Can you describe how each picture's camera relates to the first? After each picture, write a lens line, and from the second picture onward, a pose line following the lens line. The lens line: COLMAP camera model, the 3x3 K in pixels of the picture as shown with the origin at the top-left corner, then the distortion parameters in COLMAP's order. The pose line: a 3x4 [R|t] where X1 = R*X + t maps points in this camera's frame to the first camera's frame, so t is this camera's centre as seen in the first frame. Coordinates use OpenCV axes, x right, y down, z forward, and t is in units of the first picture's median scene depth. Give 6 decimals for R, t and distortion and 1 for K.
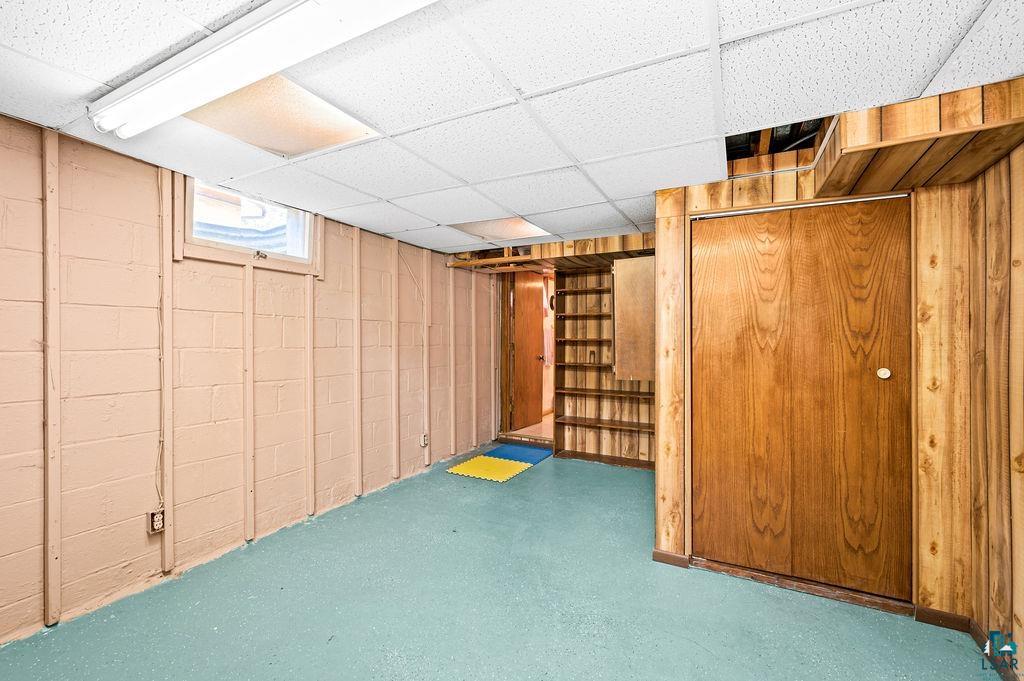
lens RADIAL K [[427.9, 0, 509.4], [0, 427.9, 335.5], [0, 0, 1]] dist [0.003410, -0.000221]
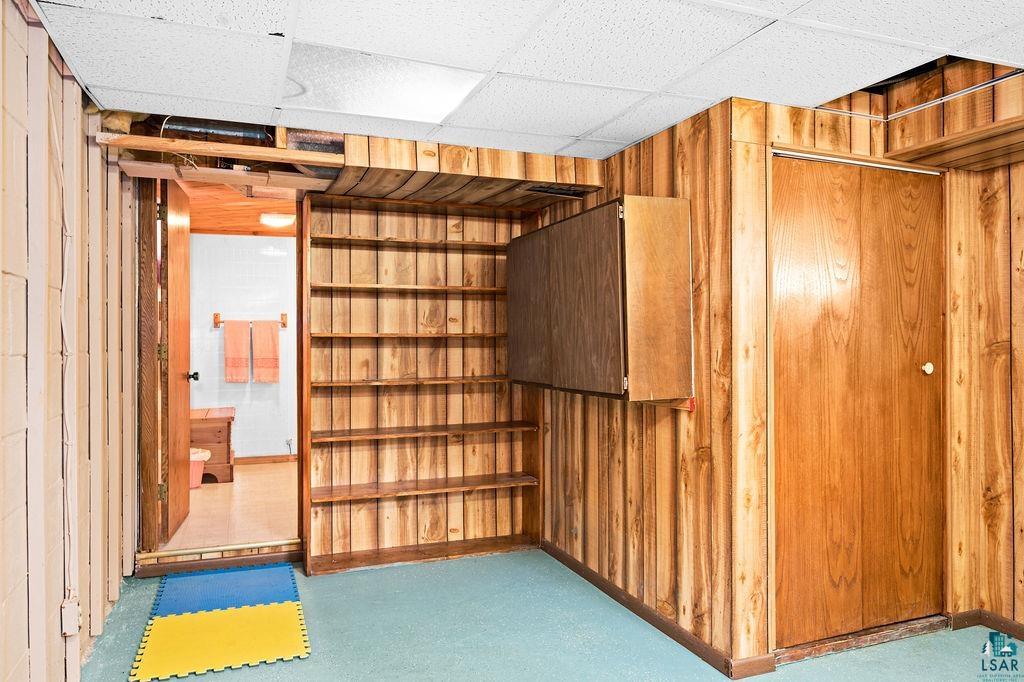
lens RADIAL K [[709.7, 0, 512.1], [0, 709.7, 333.5], [0, 0, 1]] dist [-0.005740, 0.003254]
pose [[0.659266, -0.001027, 0.751909, -0.688861], [-0.000803, 0.999998, 0.002070, 0.011093], [-0.751910, -0.001968, 0.659263, 0.573447]]
